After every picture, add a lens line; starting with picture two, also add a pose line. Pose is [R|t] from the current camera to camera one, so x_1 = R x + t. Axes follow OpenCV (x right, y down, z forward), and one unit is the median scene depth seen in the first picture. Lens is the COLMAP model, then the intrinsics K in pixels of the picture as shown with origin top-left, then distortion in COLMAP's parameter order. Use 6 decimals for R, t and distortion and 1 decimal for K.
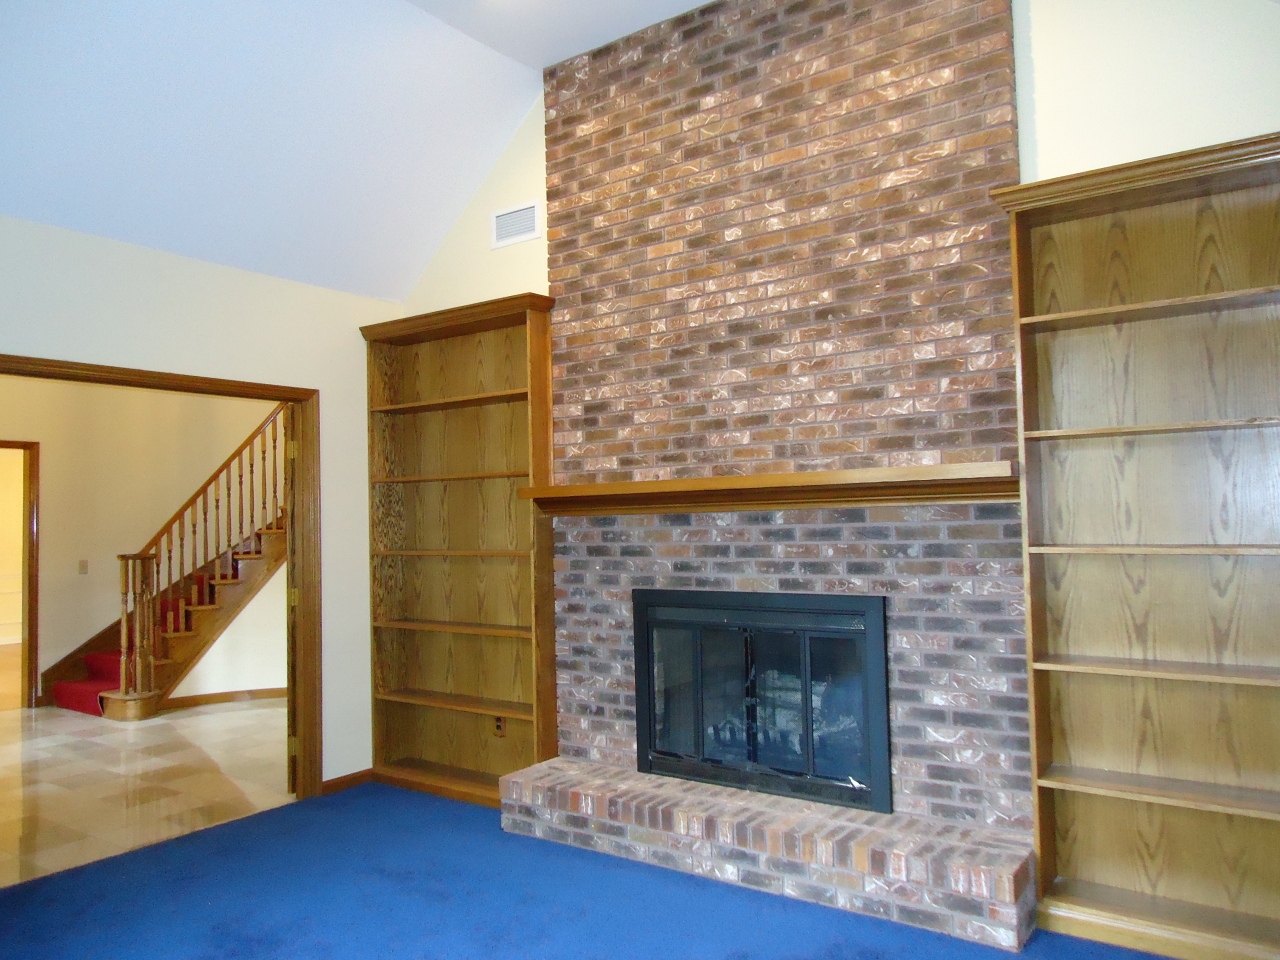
lens RADIAL K [[933.0, 0, 640.0], [0, 933.0, 480.0], [0, 0, 1]] dist [-0.012565, 0.010979]
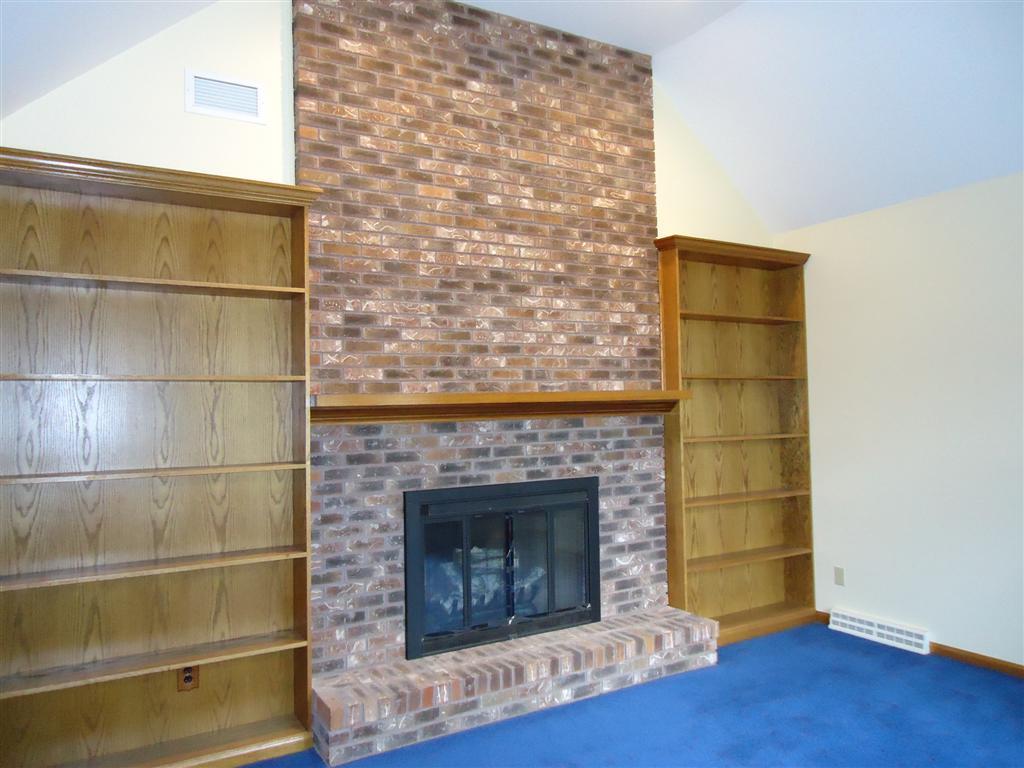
lens RADIAL K [[746.4, 0, 512.0], [0, 746.4, 384.0], [0, 0, 1]] dist [-0.012565, 0.010979]
pose [[0.410428, 0.047482, 0.910656, -0.796851], [-0.023179, 0.998864, -0.041634, 0.026265], [-0.911598, -0.004020, 0.411062, 0.561768]]
